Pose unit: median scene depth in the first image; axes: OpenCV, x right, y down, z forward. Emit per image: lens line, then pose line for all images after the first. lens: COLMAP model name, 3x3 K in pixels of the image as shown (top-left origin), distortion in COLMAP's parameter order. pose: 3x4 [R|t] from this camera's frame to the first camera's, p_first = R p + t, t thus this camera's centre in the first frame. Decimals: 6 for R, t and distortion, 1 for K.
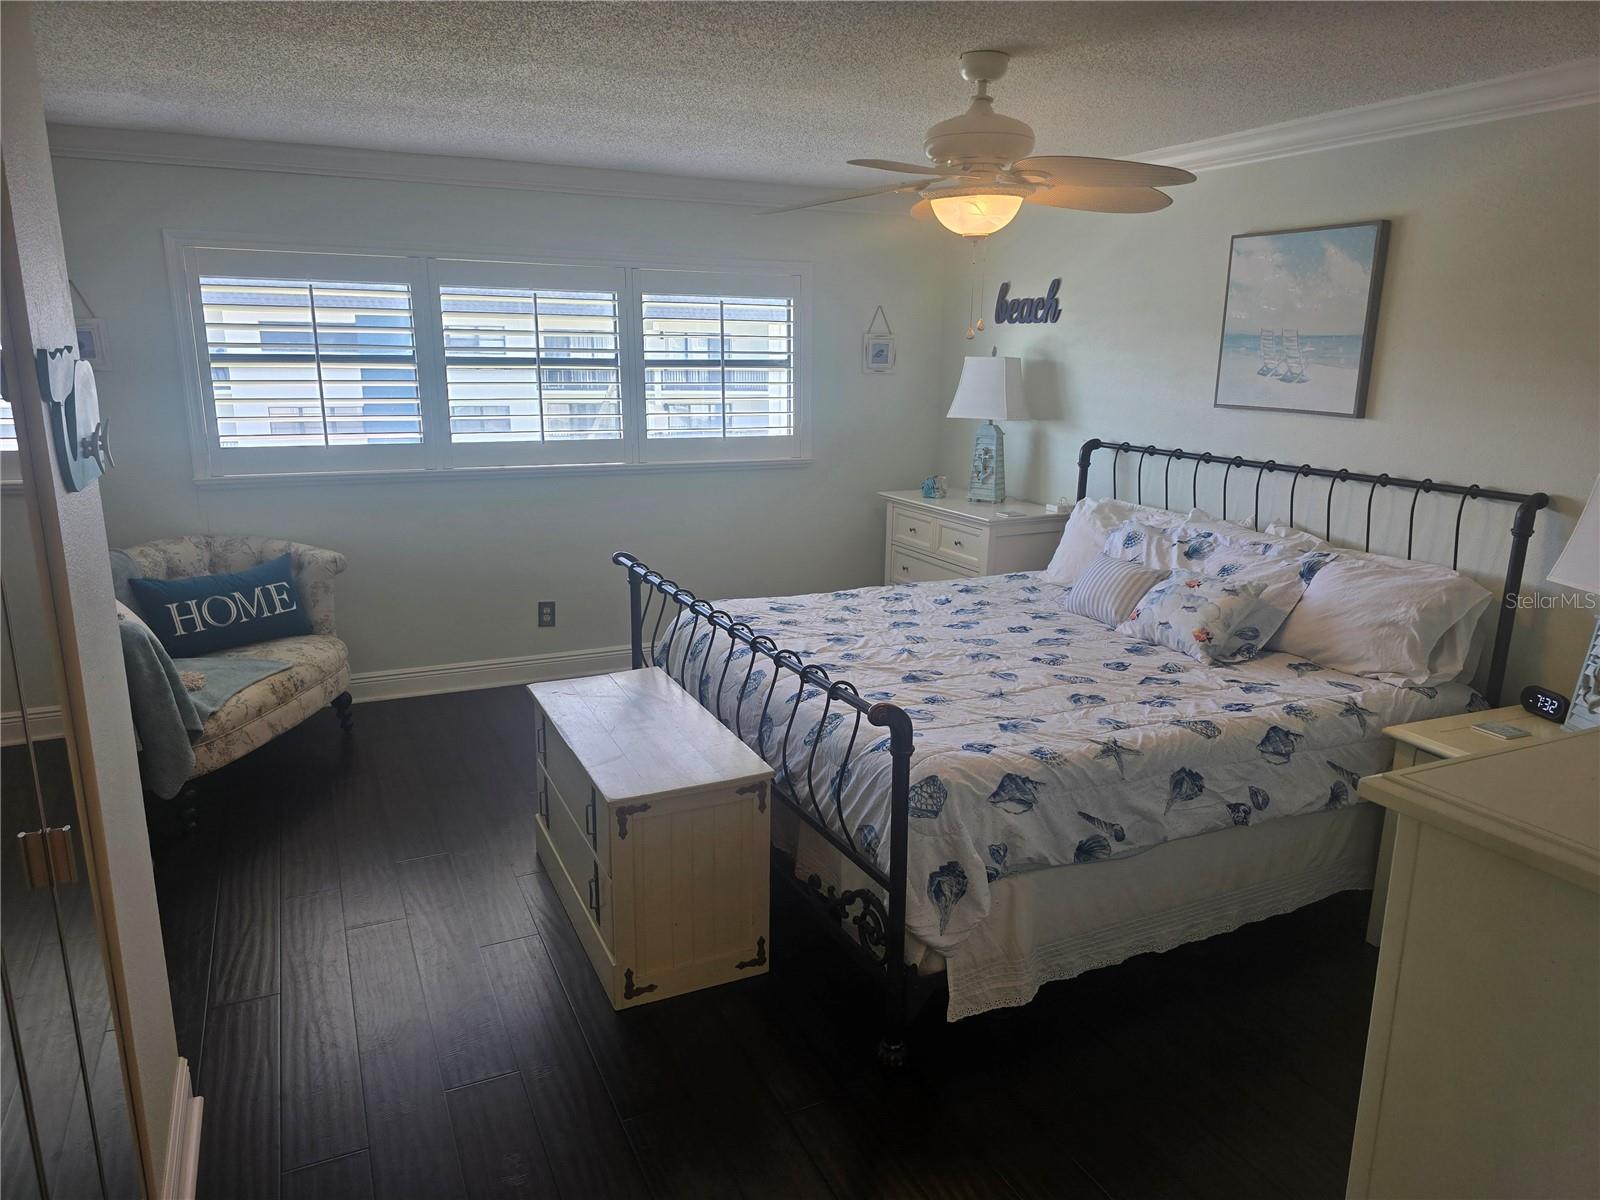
lens RADIAL K [[1080.7, 0, 821.9], [0, 1080.7, 606.3], [0, 0, 1]] dist [0.053815, -0.038377]
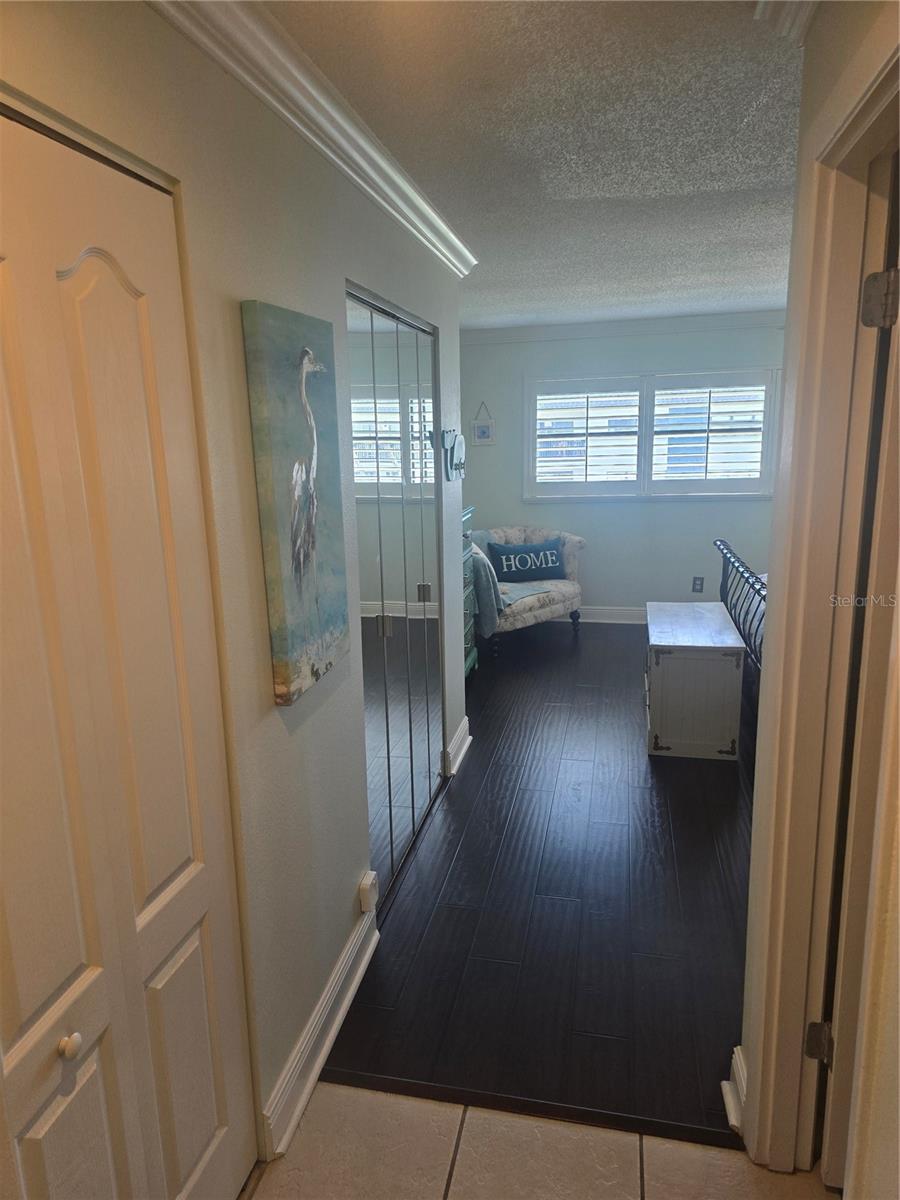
lens RADIAL K [[810.5, 0, 447.4], [0, 810.5, 608.3], [0, 0, 1]] dist [0.053815, -0.038377]
pose [[0.787523, 0.097373, -0.608544, 0.302081], [-0.107659, 0.993992, 0.019725, 0.088722], [0.606809, 0.049981, 0.793275, -0.310543]]
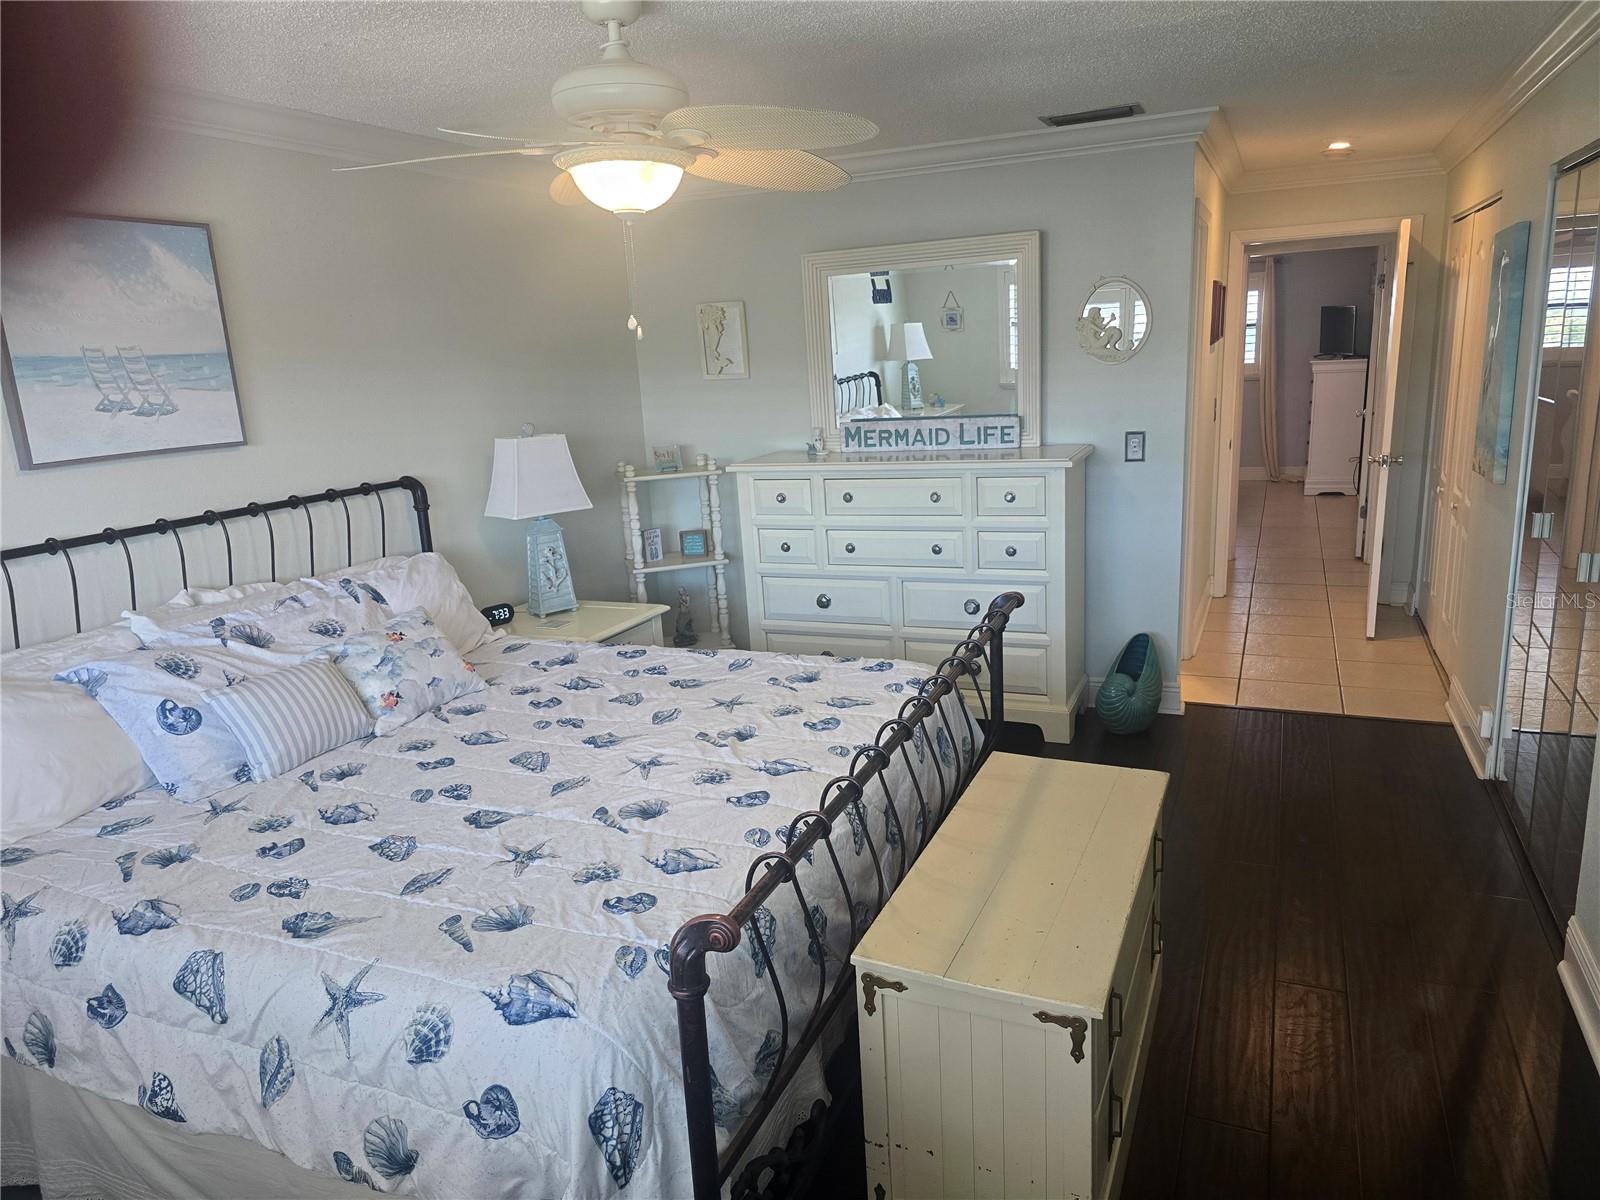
lens RADIAL K [[1080.7, 0, 833.6], [0, 1080.7, 593.8], [0, 0, 1]] dist [0.053815, -0.038377]
pose [[-0.668042, -0.154621, 0.727882, -0.450709], [0.207110, 0.900887, 0.381456, -0.272081], [-0.714720, 0.405580, -0.569807, 1.085698]]
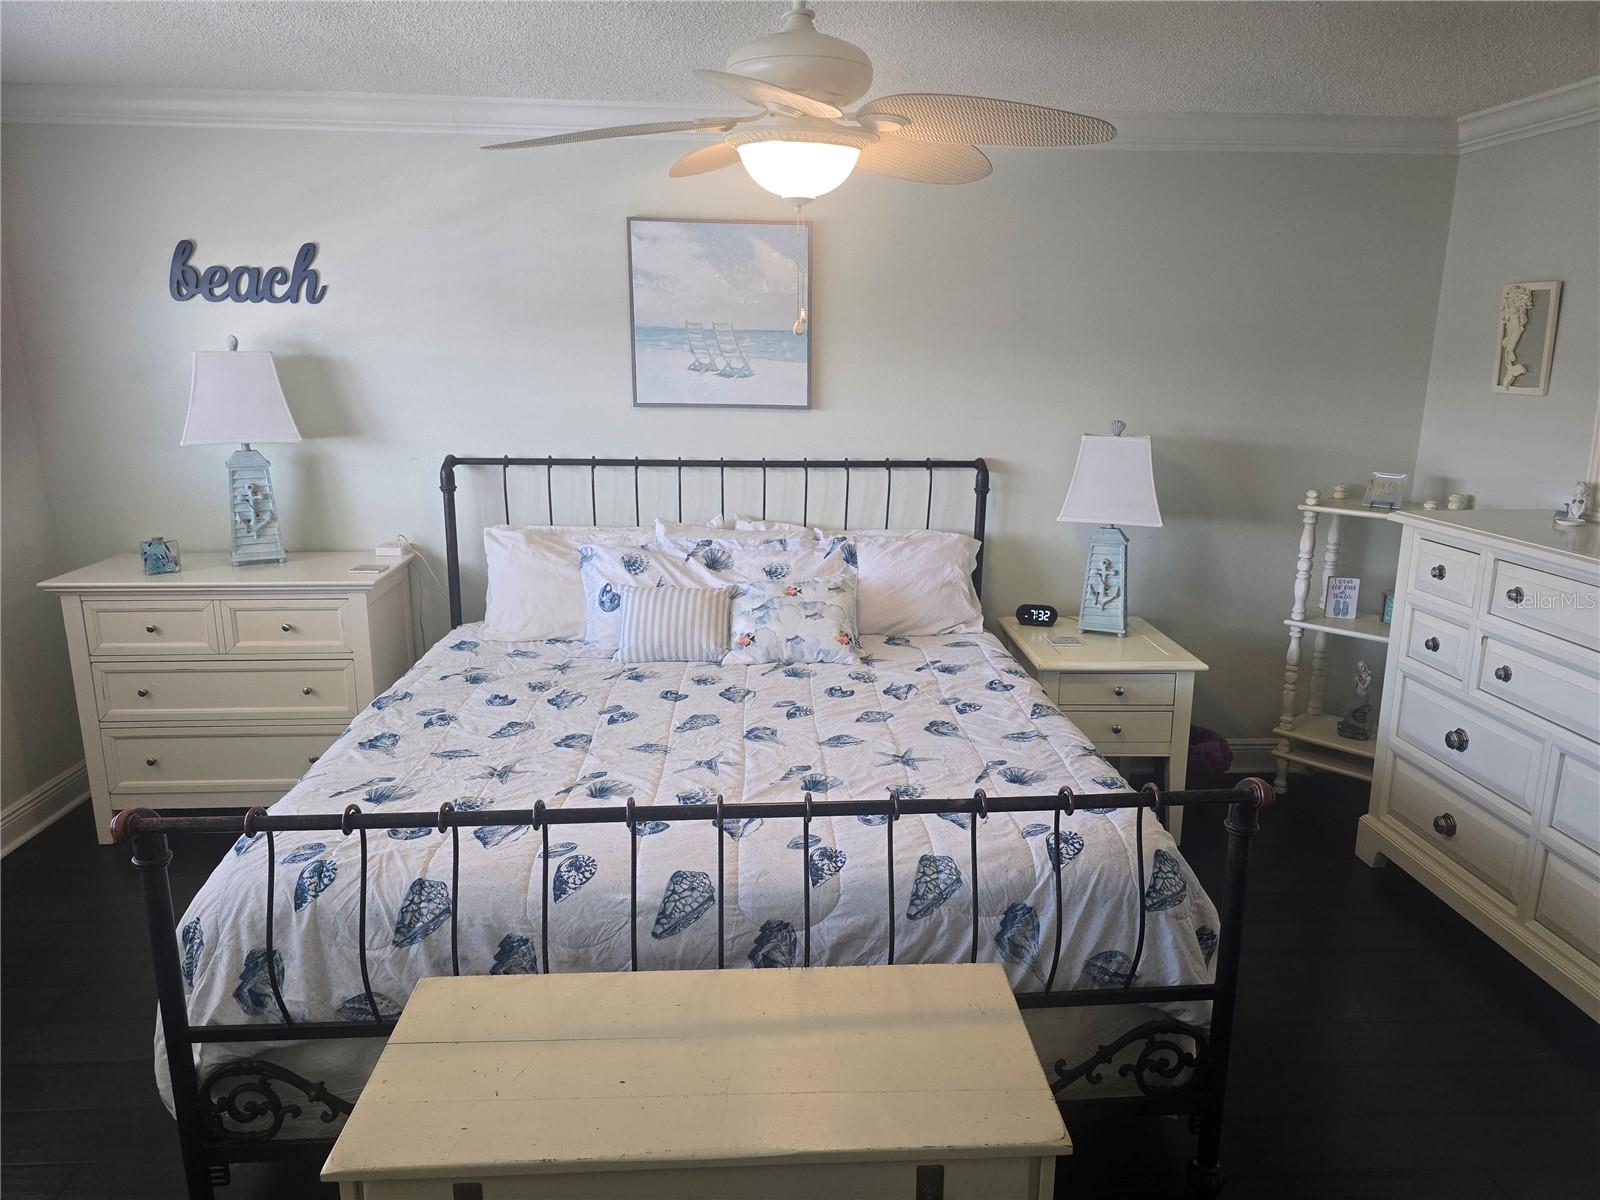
lens RADIAL K [[1080.7, 0, 811.2], [0, 1080.7, 608.6], [0, 0, 1]] dist [0.053815, -0.038377]
pose [[0.383021, -0.234766, 0.893409, -0.446185], [0.212609, 0.963604, 0.162062, -0.138506], [-0.898940, 0.127874, 0.418994, 0.519036]]
